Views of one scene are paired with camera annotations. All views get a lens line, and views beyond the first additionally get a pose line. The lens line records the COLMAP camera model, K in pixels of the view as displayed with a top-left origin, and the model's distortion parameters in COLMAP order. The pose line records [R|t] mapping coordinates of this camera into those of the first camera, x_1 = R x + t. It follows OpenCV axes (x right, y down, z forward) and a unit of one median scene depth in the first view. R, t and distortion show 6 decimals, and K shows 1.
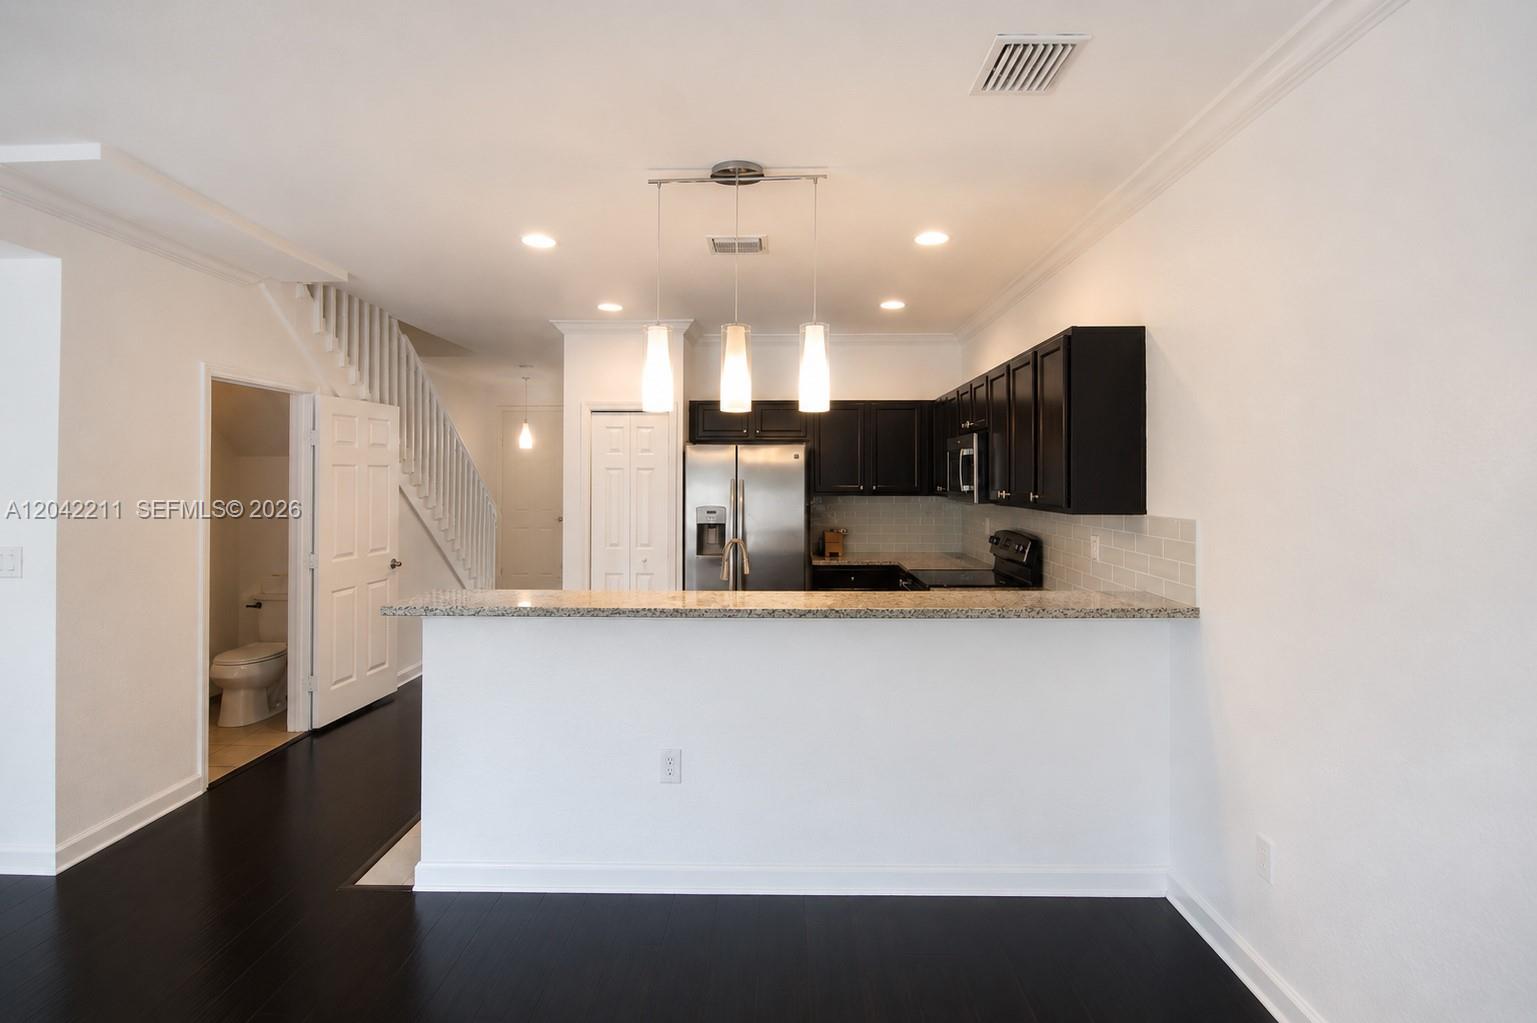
lens RADIAL K [[710.7, 0, 769.2], [0, 710.7, 468.1], [0, 0, 1]] dist [-0.053763, -0.000089]
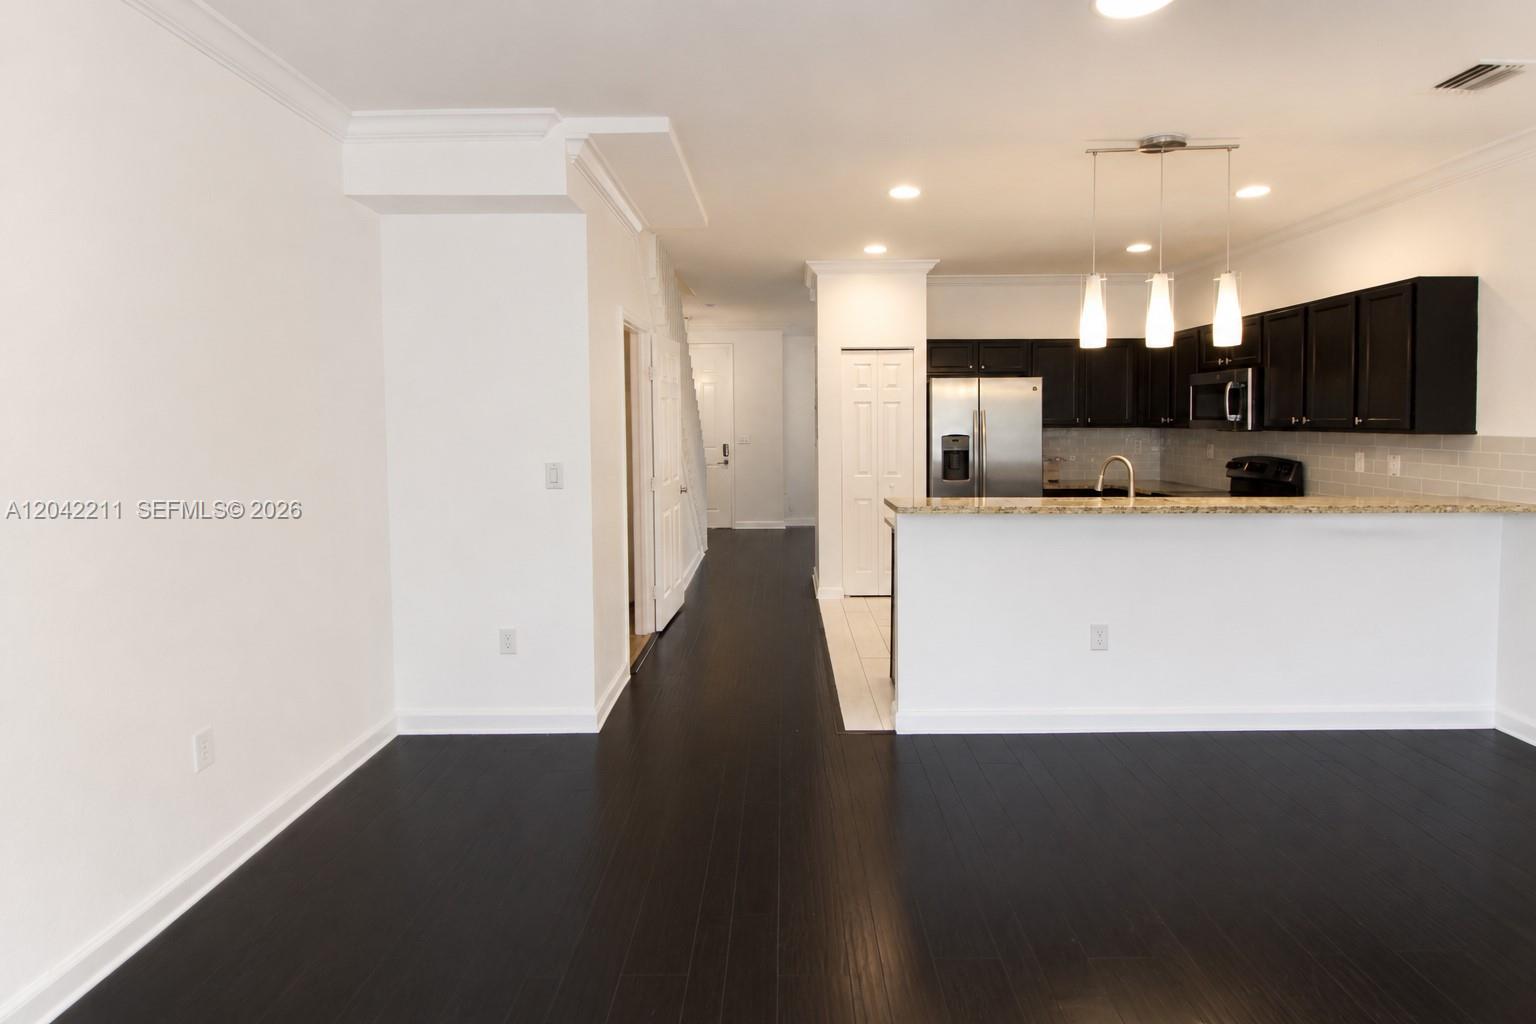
lens RADIAL K [[710.2, 0, 768.7], [0, 710.2, 468.6], [0, 0, 1]] dist [-0.053763, -0.000089]
pose [[0.998458, 0.000282, -0.055505, -0.415528], [0.004252, 0.996660, 0.081552, 0.017448], [0.055342, -0.081662, 0.995122, -0.152089]]
